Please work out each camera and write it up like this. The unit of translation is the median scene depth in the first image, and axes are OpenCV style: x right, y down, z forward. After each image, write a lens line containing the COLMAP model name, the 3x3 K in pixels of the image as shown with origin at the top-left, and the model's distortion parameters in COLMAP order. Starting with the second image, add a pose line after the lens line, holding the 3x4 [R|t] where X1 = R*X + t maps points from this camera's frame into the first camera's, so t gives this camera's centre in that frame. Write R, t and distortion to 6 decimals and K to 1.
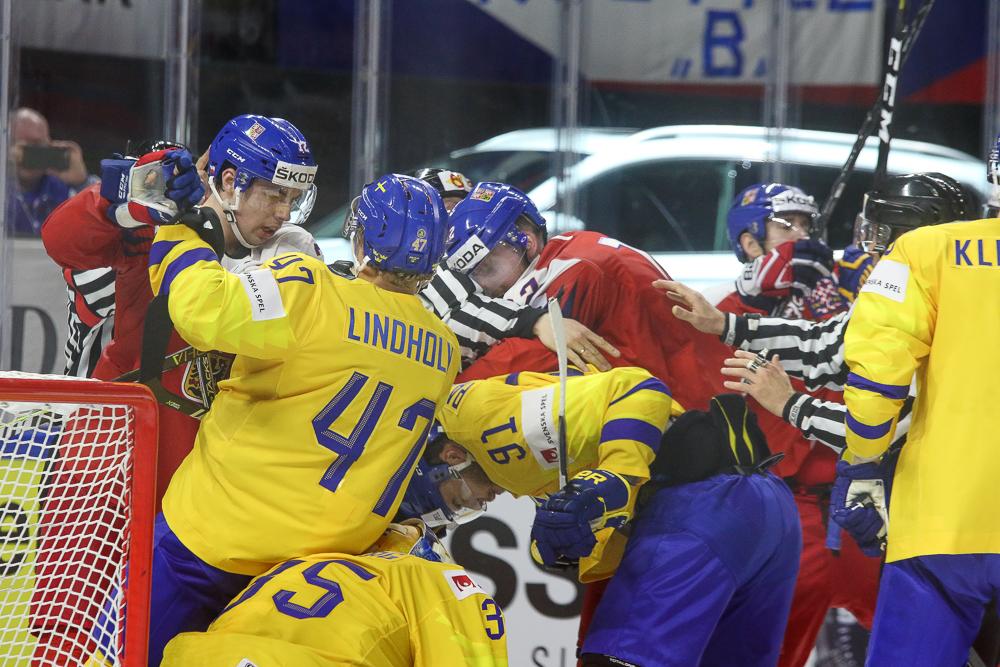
lens RADIAL K [[4317.4, 0, 499.7], [0, 4317.4, 334.8], [0, 0, 1]] dist [-0.643089, 0.000000]
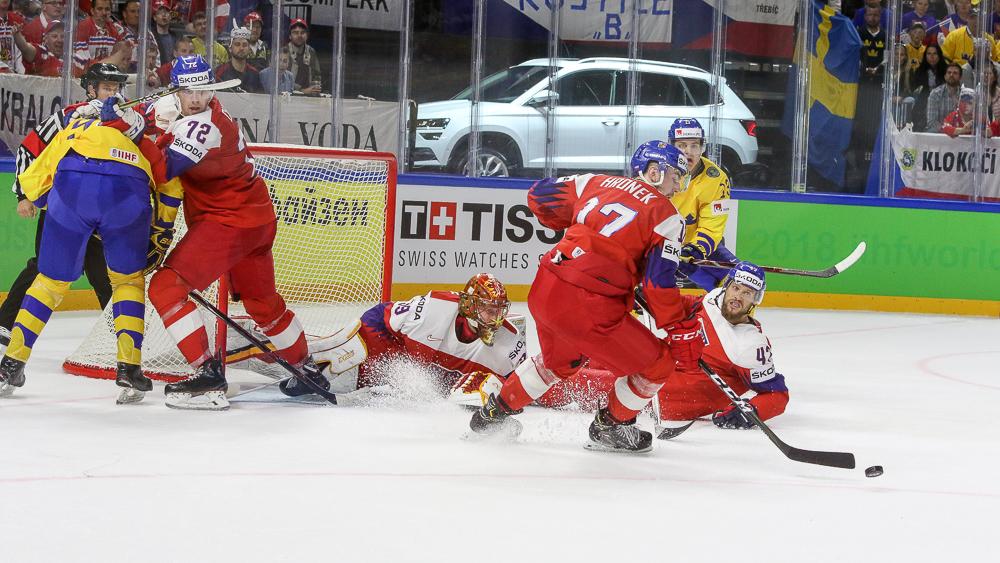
lens RADIAL K [[5310.9, 0, 496.0], [0, 5310.9, 284.6], [0, 0, 1]] dist [-0.160659, 0.000000]
pose [[0.998796, 0.012288, -0.047497, 0.136523], [-0.009522, 0.998269, 0.058032, -0.097632], [0.048128, -0.057510, 0.997184, -2.245695]]
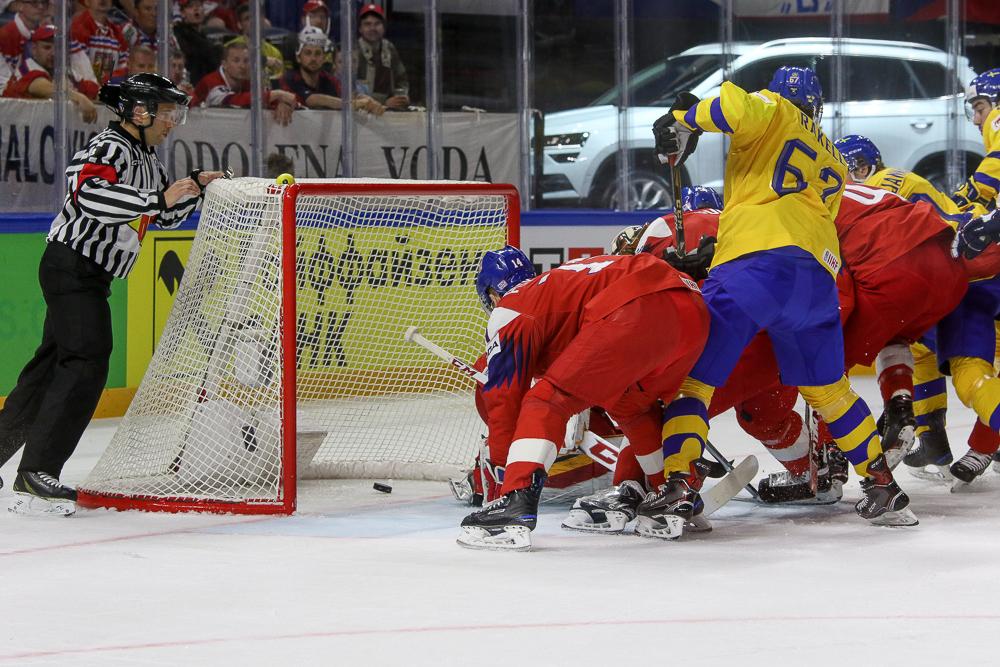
lens RADIAL K [[7179.8, 0, 500.6], [0, 7179.8, 337.4], [0, 0, 1]] dist [0.767820, 0.000000]
pose [[0.997042, -0.033114, -0.069357, 0.132601], [0.036946, 0.997818, 0.054718, -0.095852], [0.067394, -0.057118, 0.996090, -2.199619]]
